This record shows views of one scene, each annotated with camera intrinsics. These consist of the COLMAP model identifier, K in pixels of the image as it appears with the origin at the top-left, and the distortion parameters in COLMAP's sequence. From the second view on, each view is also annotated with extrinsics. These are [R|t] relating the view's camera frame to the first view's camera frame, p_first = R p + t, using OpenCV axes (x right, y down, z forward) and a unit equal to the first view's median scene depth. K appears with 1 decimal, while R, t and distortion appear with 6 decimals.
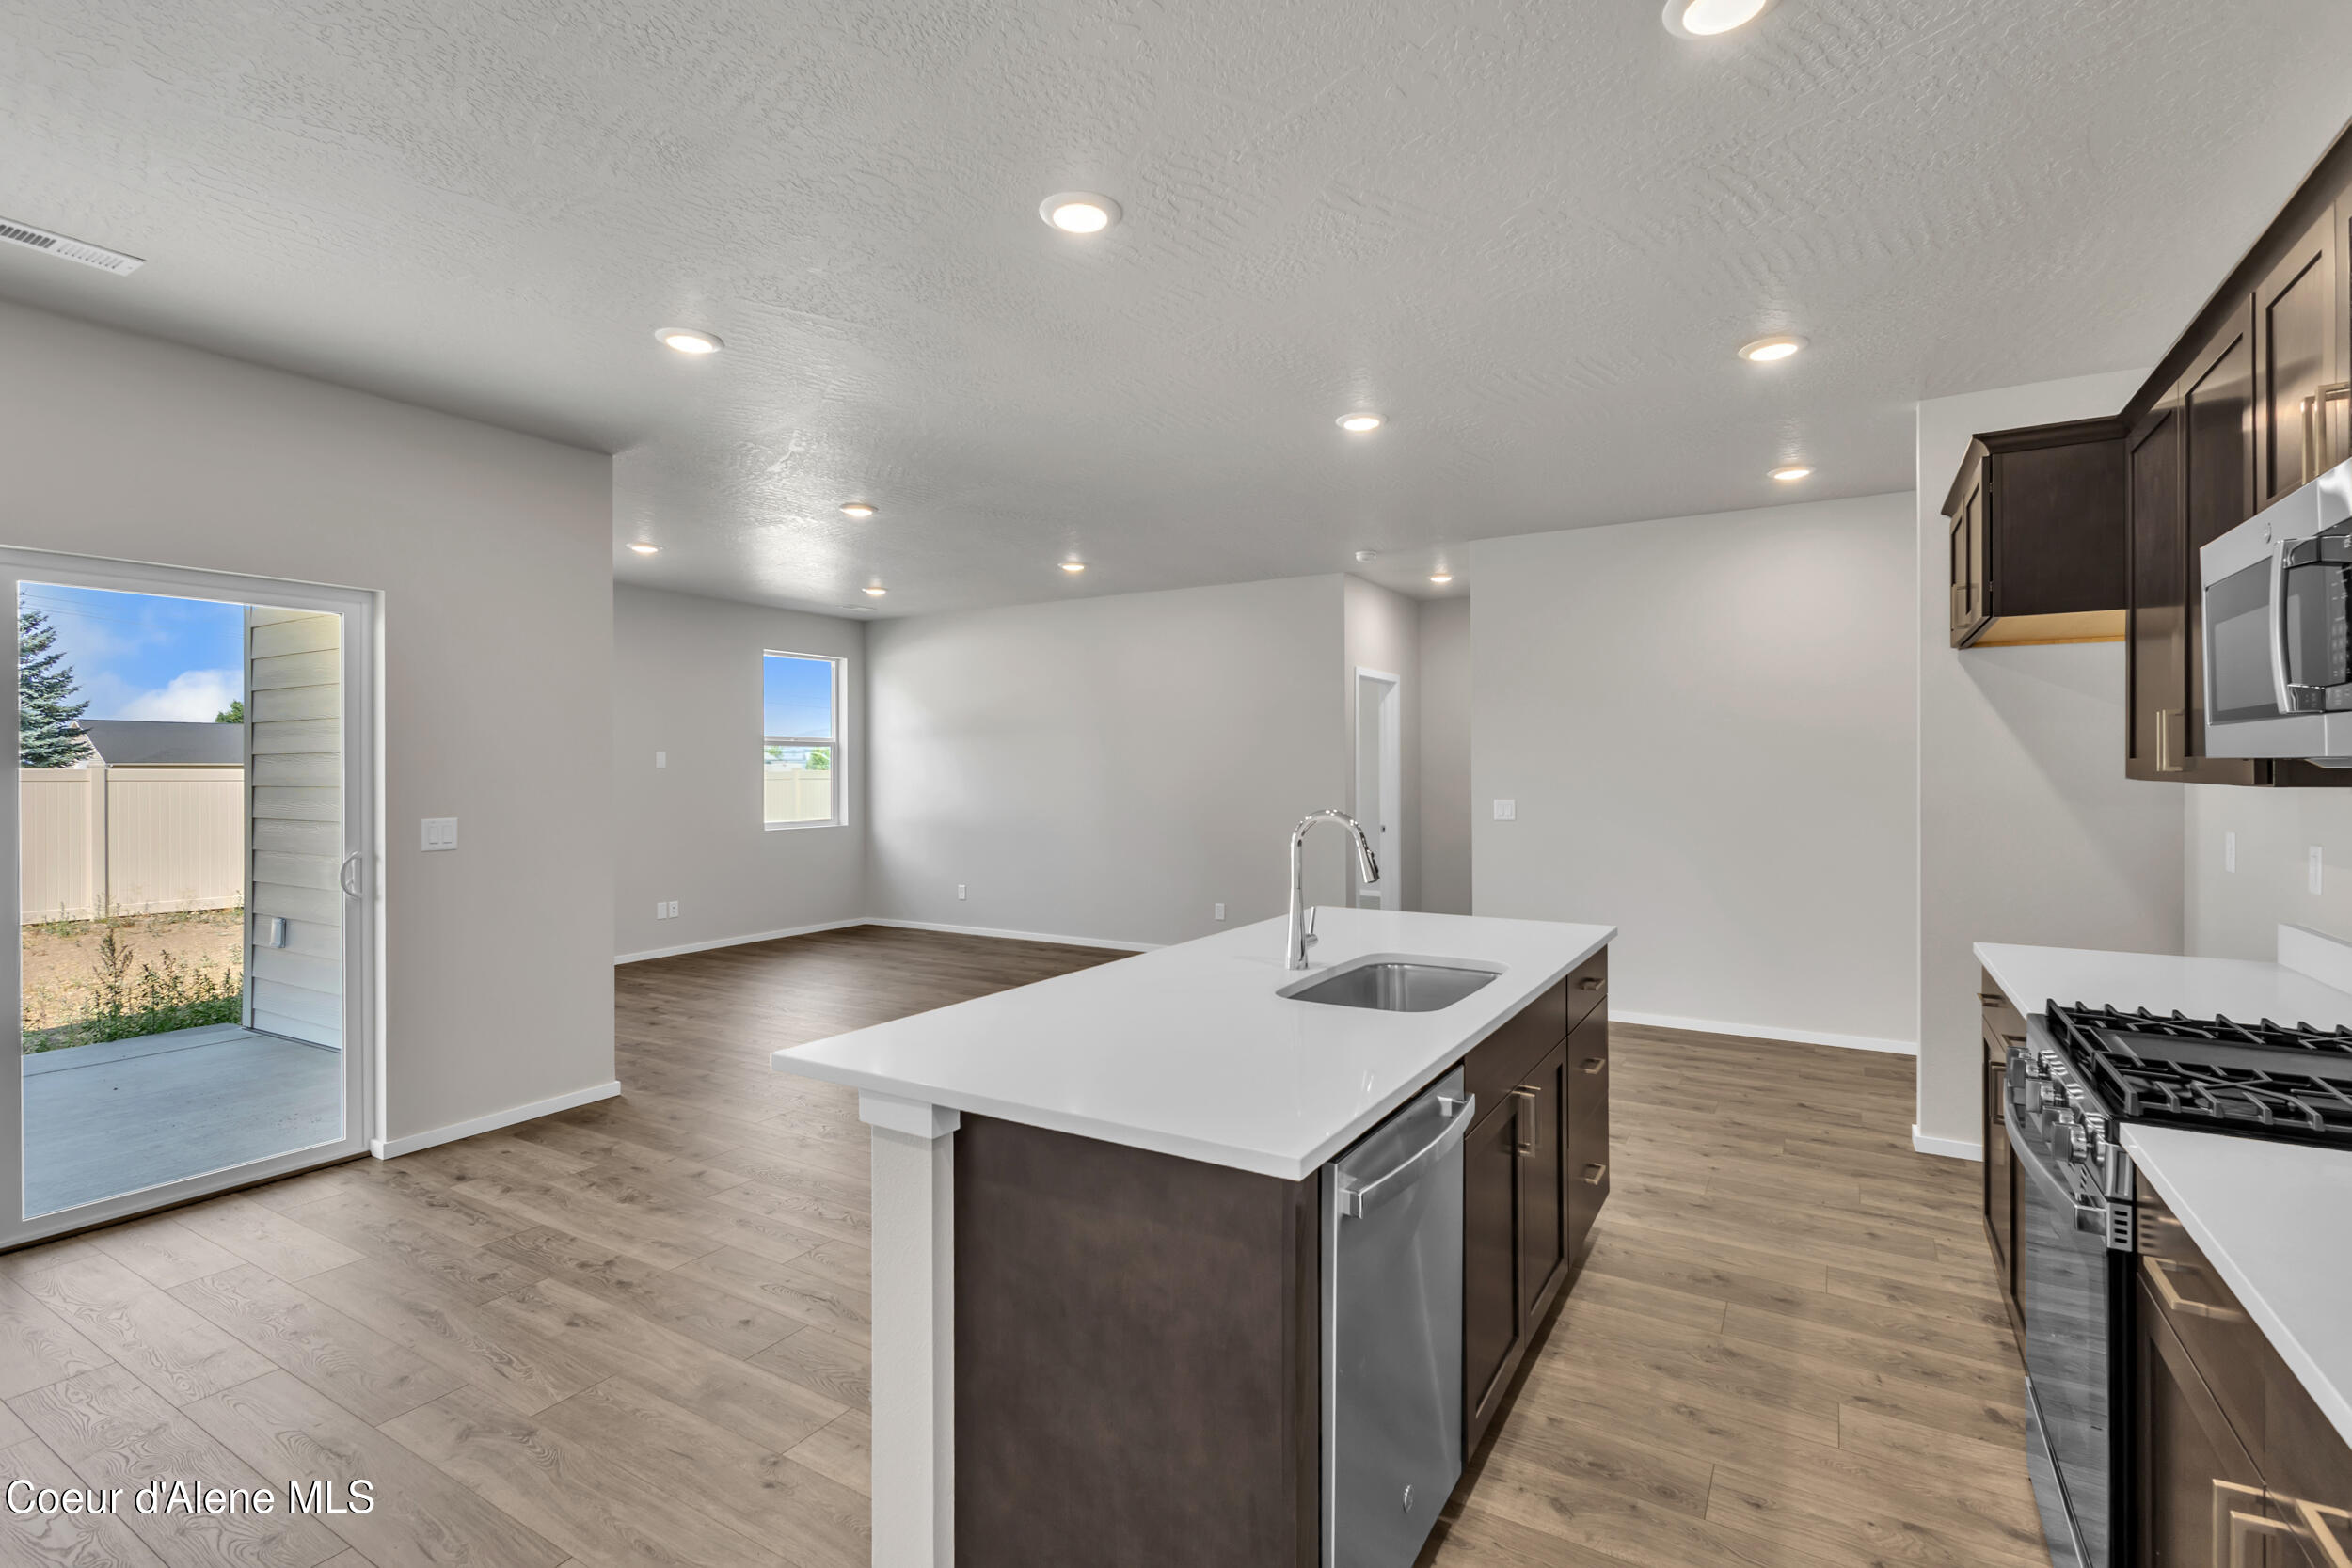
lens RADIAL K [[1088.4, 0, 1174.7], [0, 1088.4, 773.4], [0, 0, 1]] dist [0.011754, -0.003749]
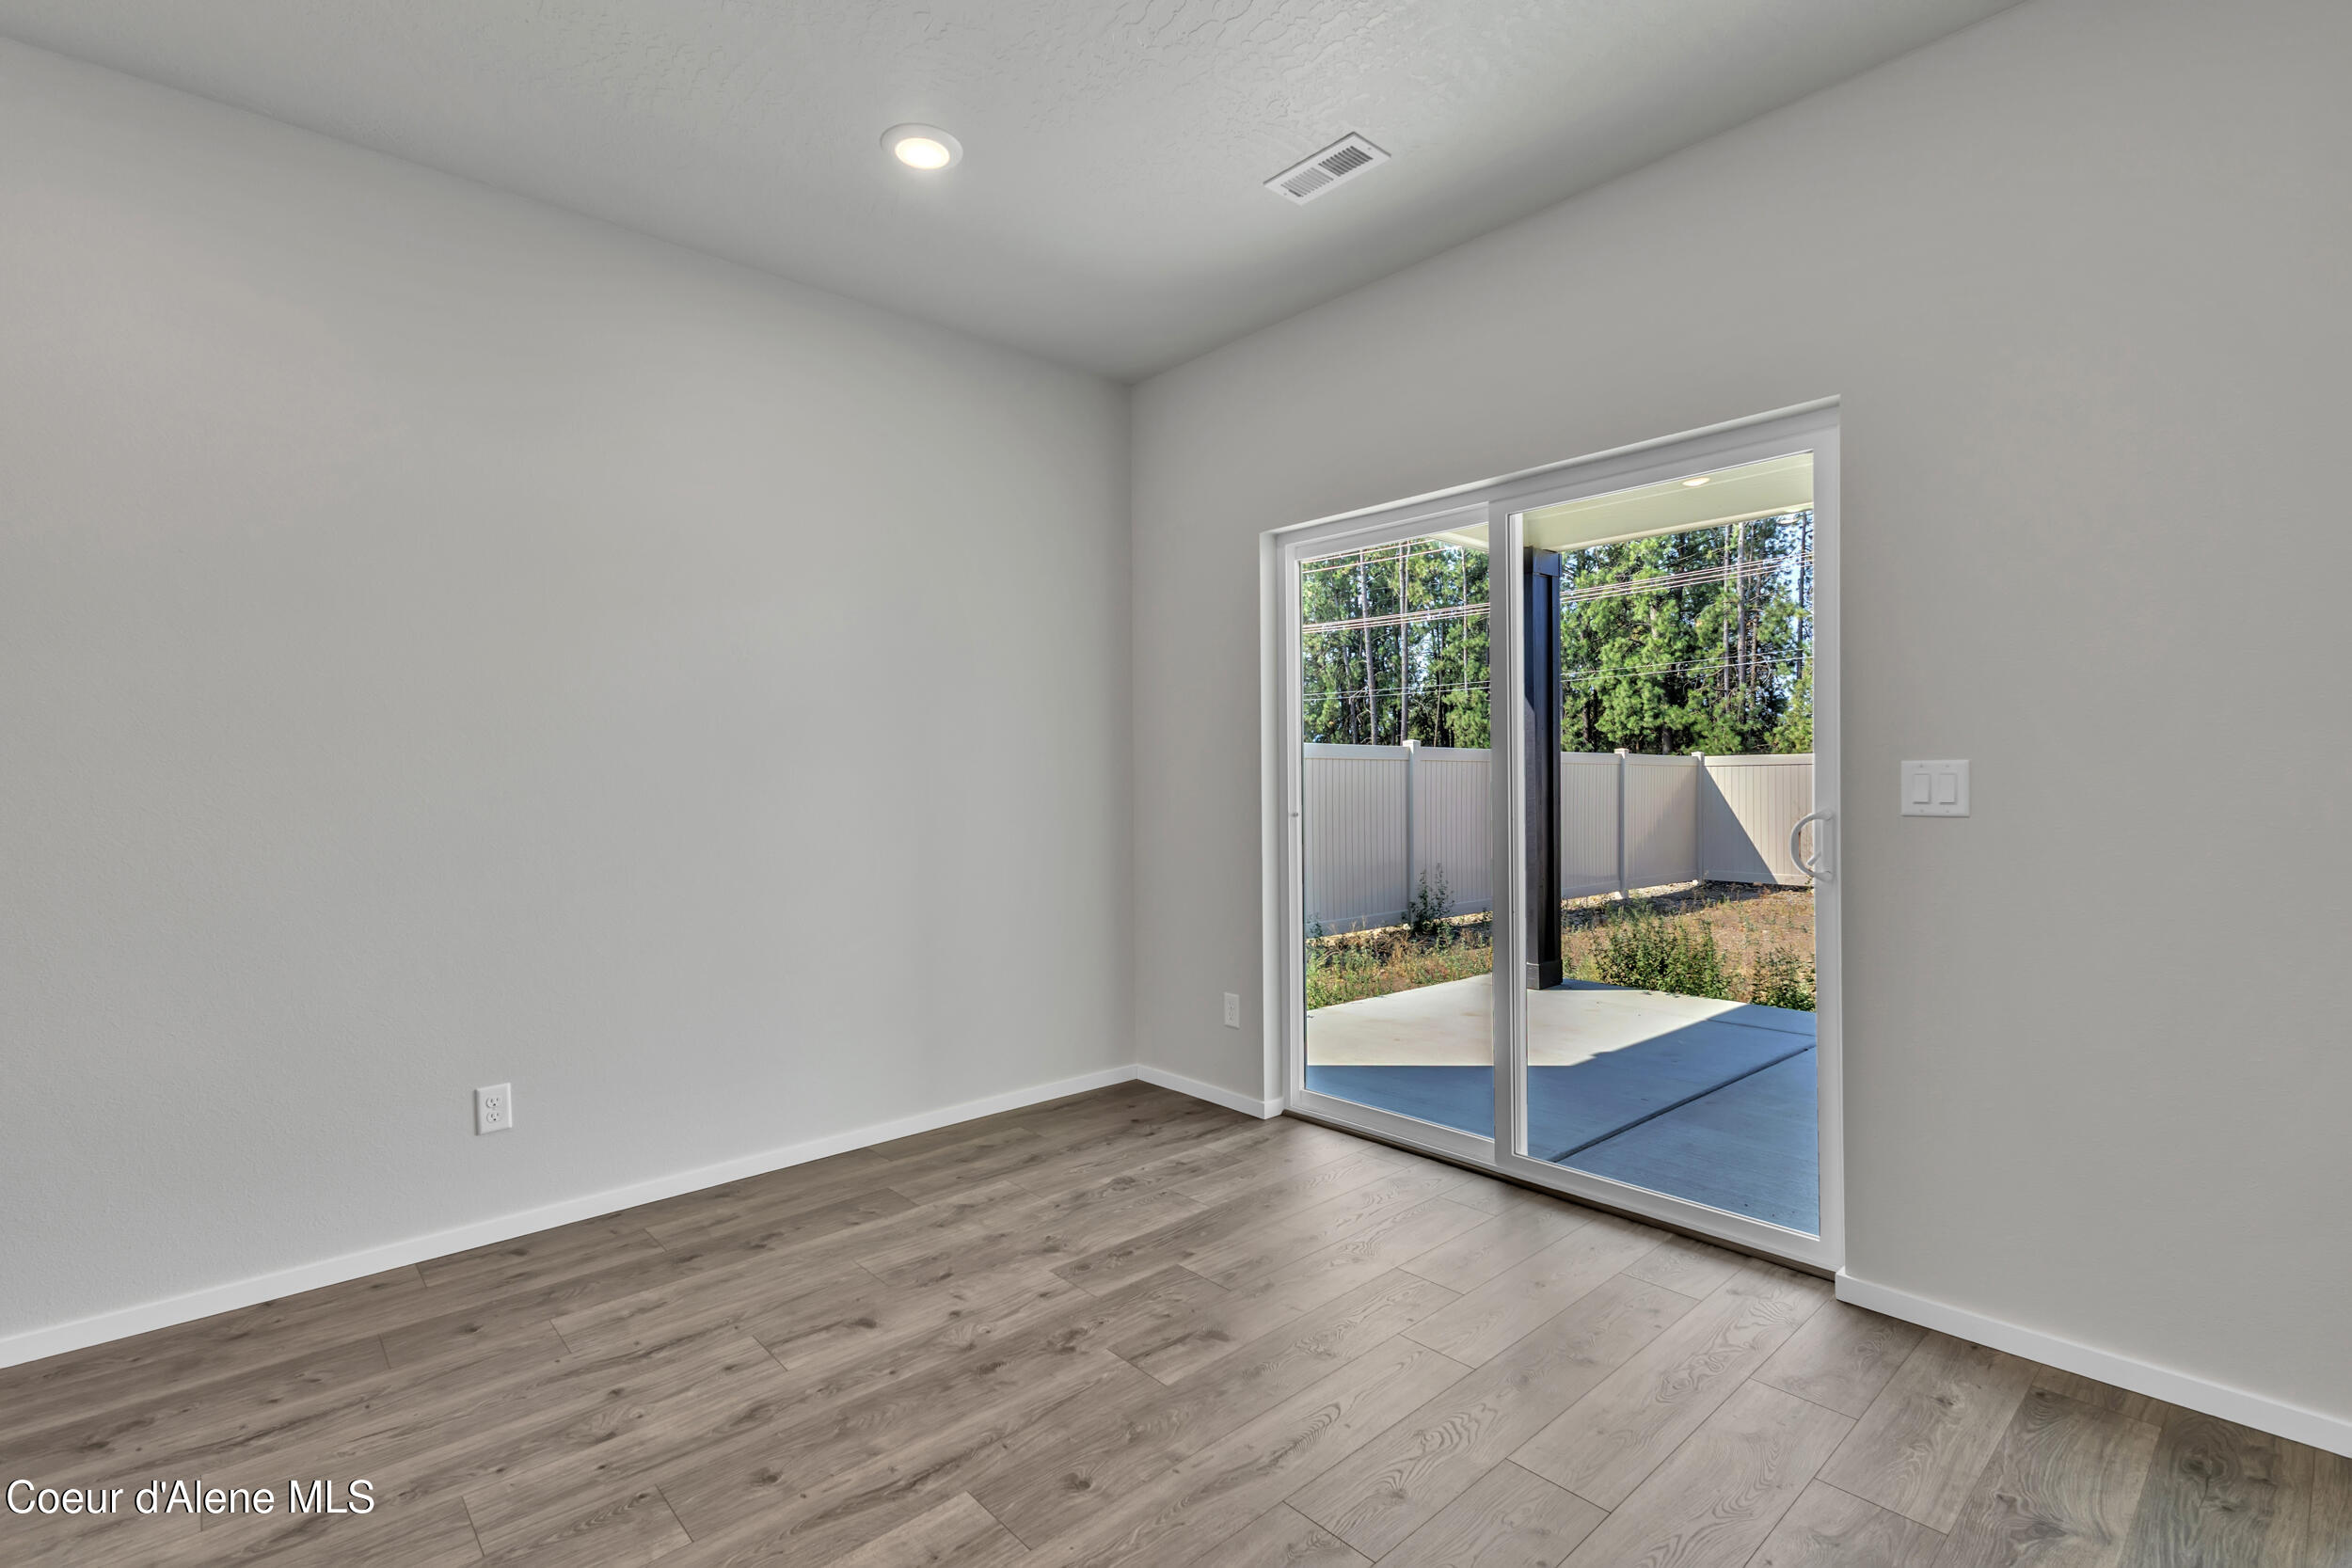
lens RADIAL K [[1088.4, 0, 1183.6], [0, 1088.4, 778.8], [0, 0, 1]] dist [0.011754, -0.003749]
pose [[-0.279820, 0.006673, -0.960029, -0.015105], [0.004064, 0.999975, 0.005766, 0.051678], [0.960044, -0.002288, -0.279840, 0.868427]]
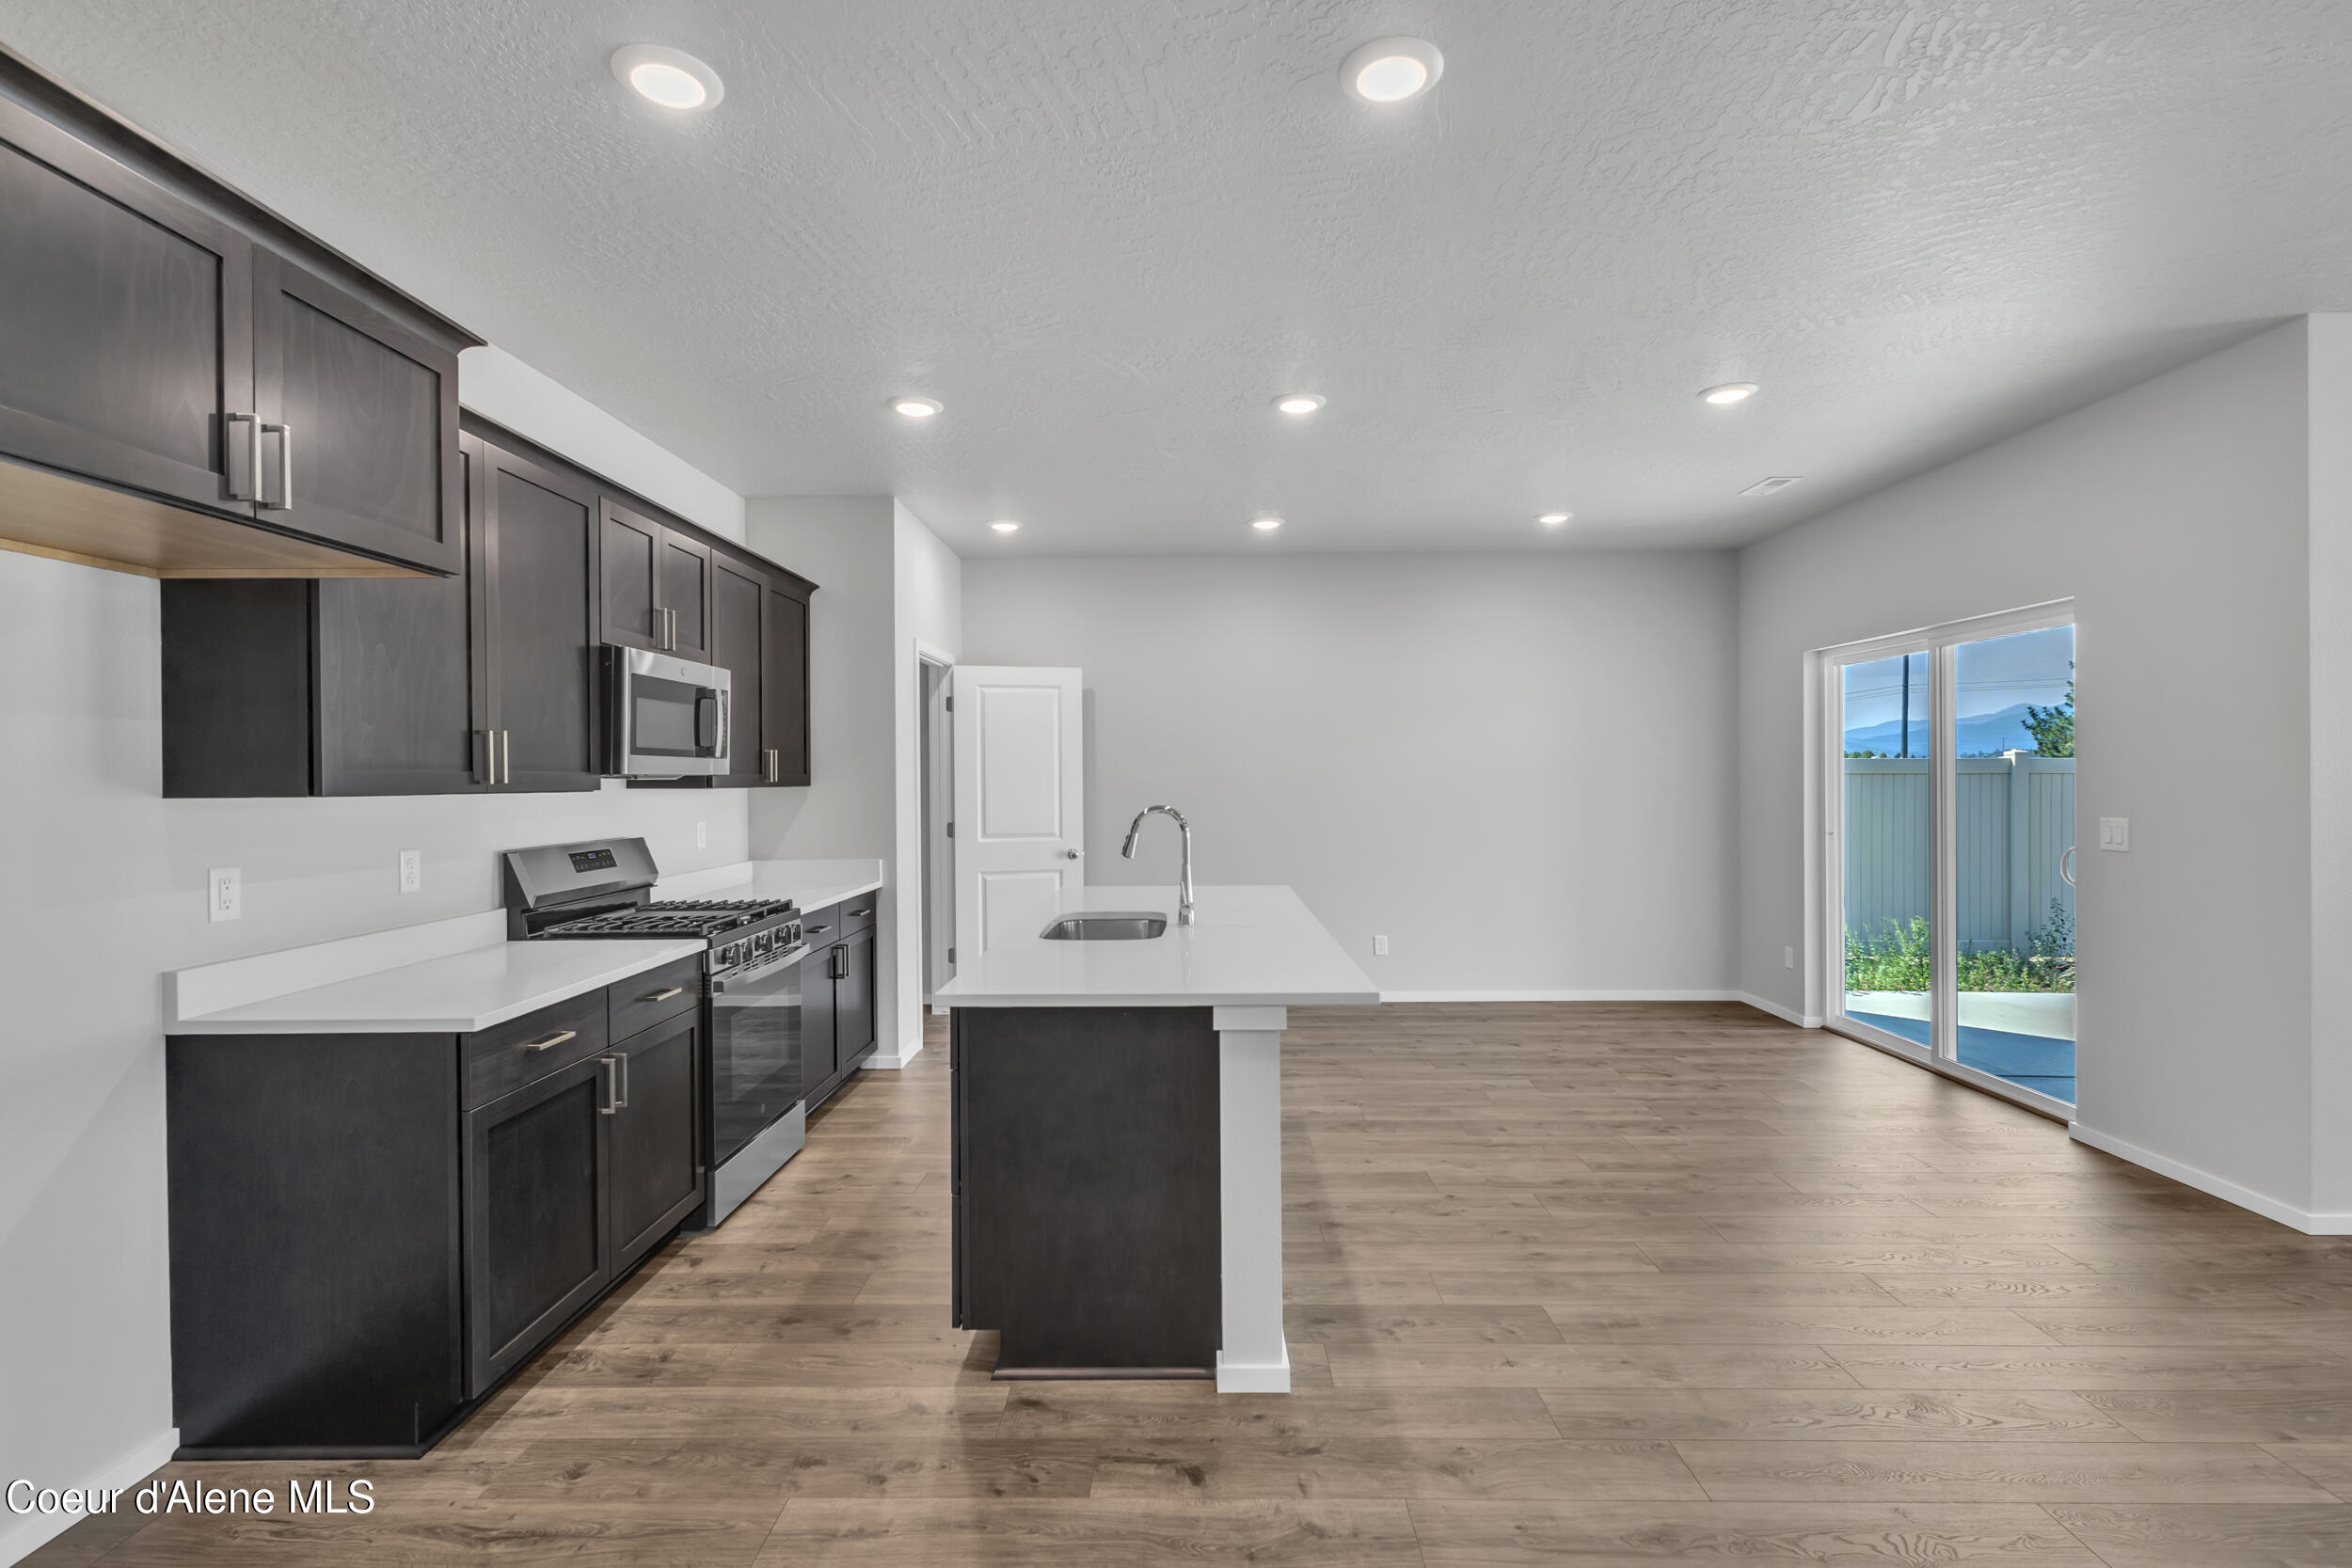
lens RADIAL K [[1088.4, 0, 1173.7], [0, 1088.4, 785.8], [0, 0, 1]] dist [0.011754, -0.003749]
pose [[-0.864284, 0.013495, -0.502823, 0.582571], [0.007731, 0.999878, 0.013546, -0.005906], [0.502945, 0.007820, -0.864283, 1.570021]]
